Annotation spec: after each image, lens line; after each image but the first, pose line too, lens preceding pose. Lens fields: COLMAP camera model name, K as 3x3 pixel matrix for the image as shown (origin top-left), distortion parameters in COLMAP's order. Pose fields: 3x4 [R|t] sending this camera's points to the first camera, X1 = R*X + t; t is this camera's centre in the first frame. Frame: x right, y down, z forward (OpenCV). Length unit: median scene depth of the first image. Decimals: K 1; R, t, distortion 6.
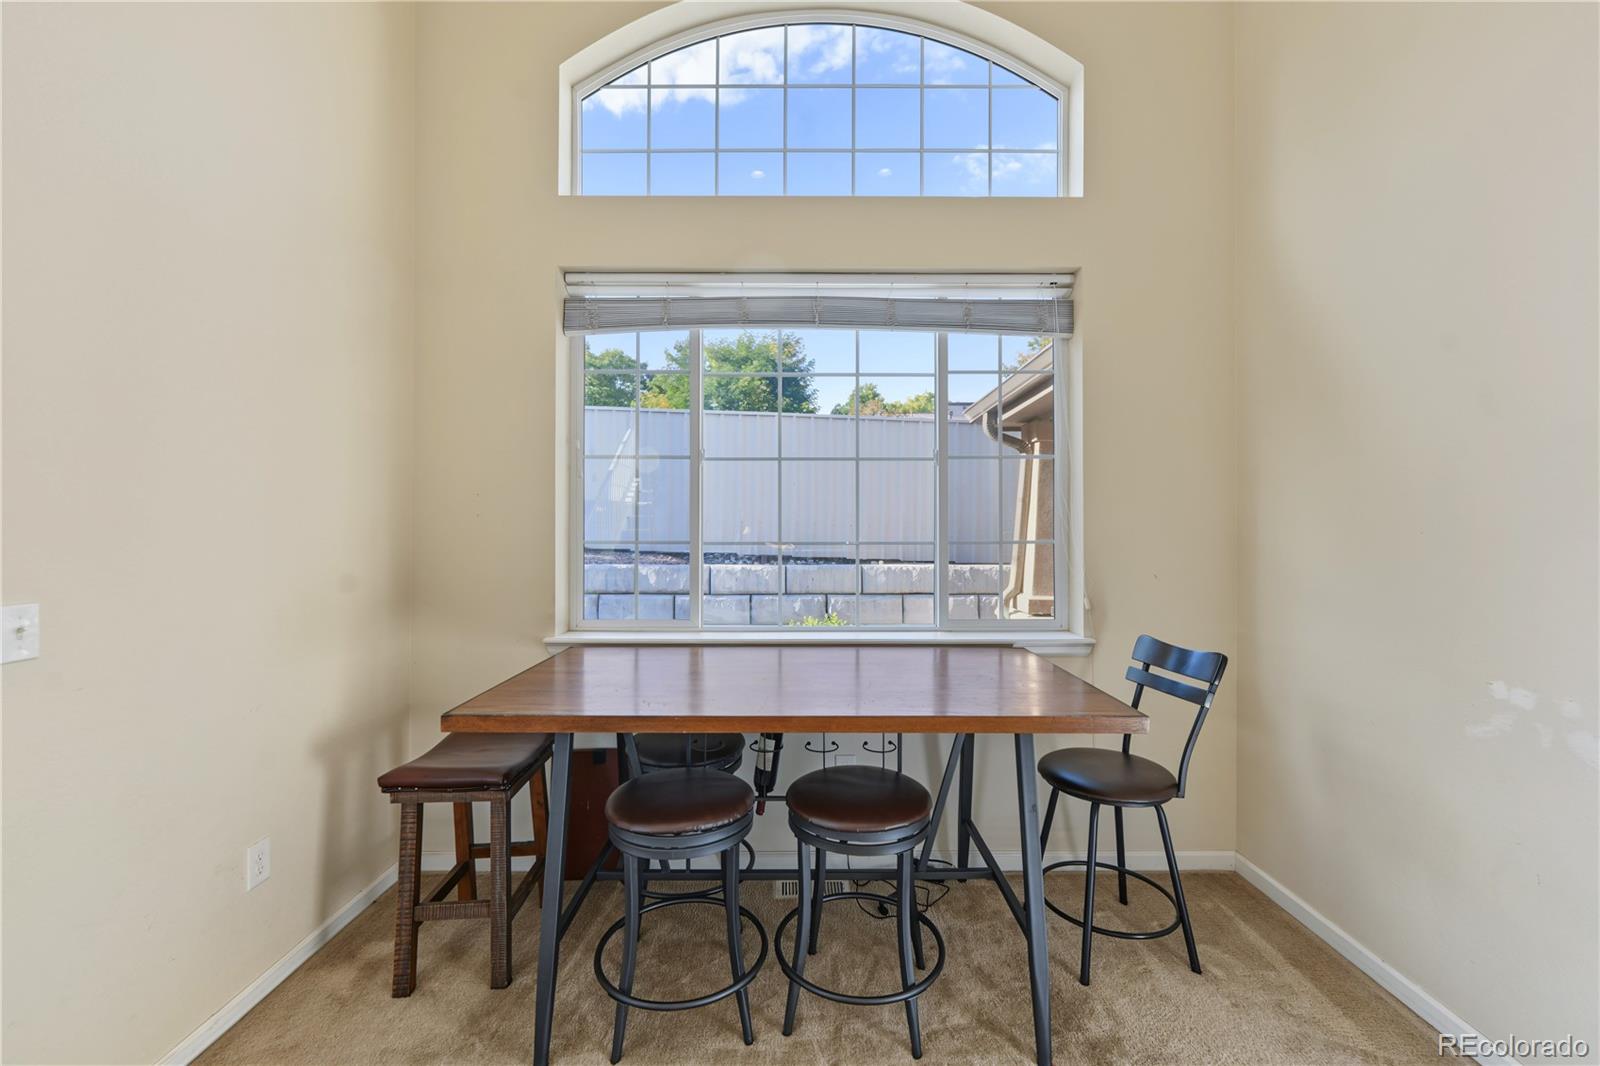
lens RADIAL K [[645.8, 0, 796.5], [0, 645.8, 525.3], [0, 0, 1]] dist [-0.002122, -0.000353]
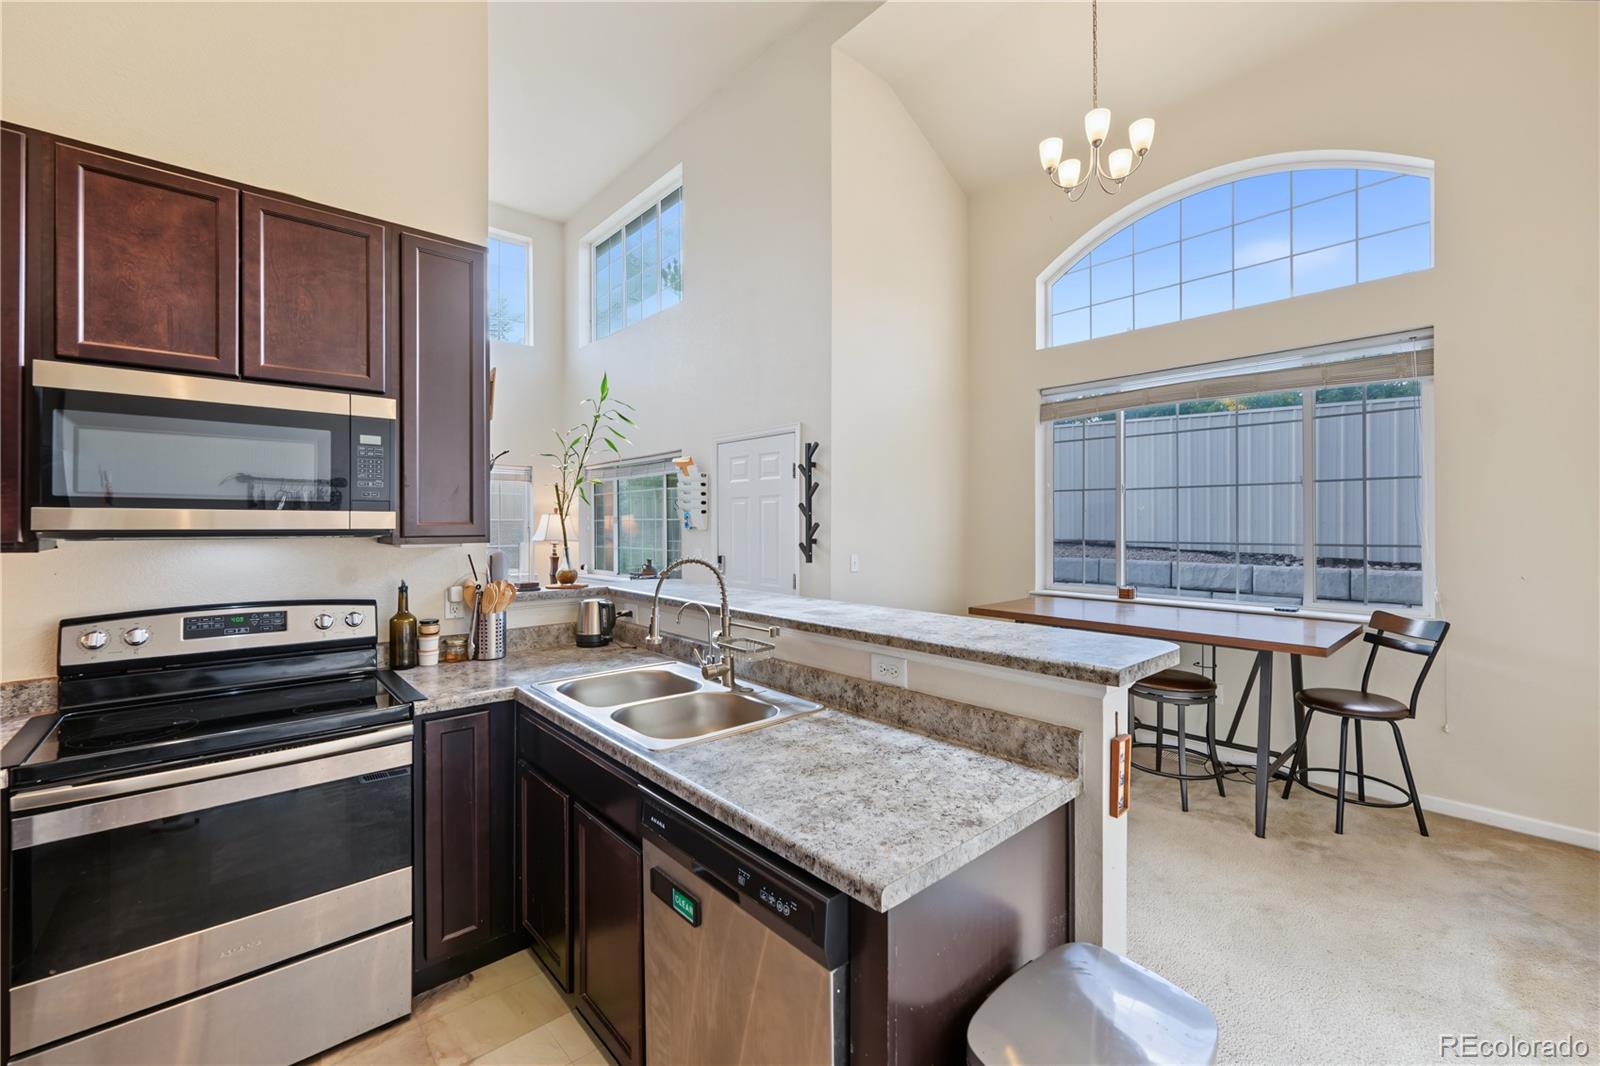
lens RADIAL K [[645.8, 0, 807.1], [0, 645.8, 517.9], [0, 0, 1]] dist [-0.002122, -0.000353]
pose [[0.676547, -0.012307, -0.736296, 0.498658], [0.007733, 0.999924, -0.009607, -0.026766], [0.736358, 0.000806, 0.676591, -0.663438]]
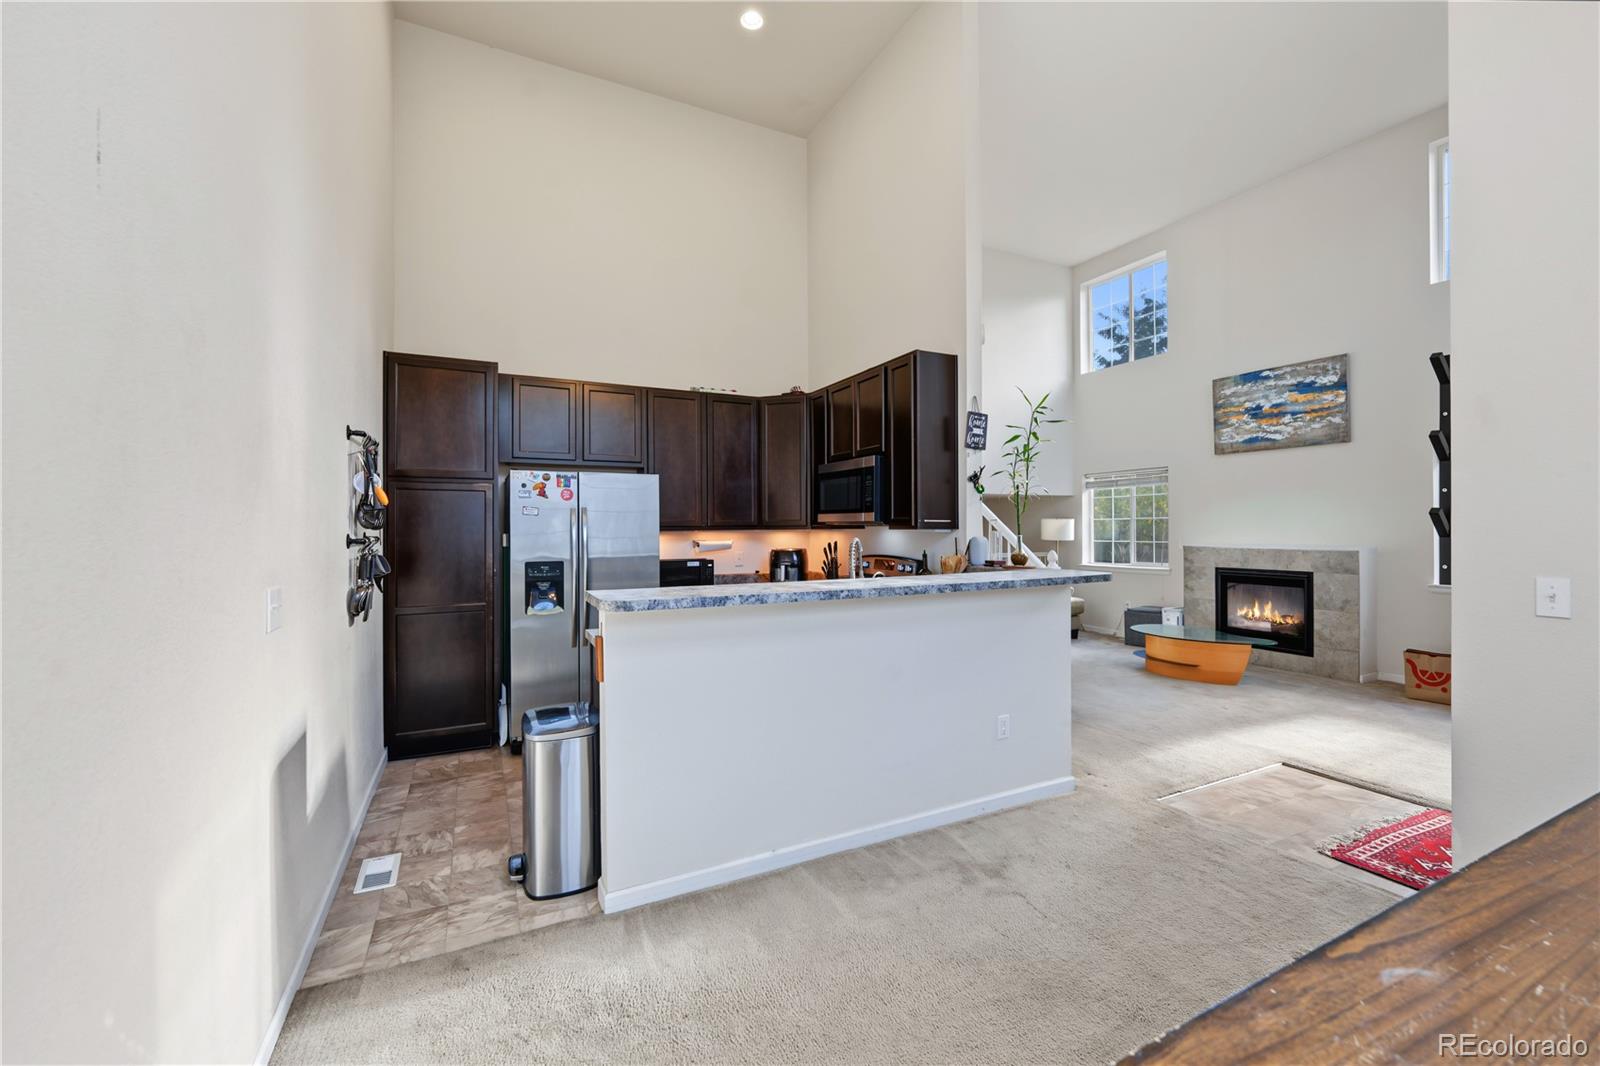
lens RADIAL K [[645.8, 0, 795.4], [0, 645.8, 522.2], [0, 0, 1]] dist [-0.002122, -0.000353]
pose [[-0.894964, -0.006726, -0.446088, 0.444197], [-0.000865, 0.999911, -0.013342, -0.002192], [0.446138, -0.011555, -0.894890, 0.731051]]
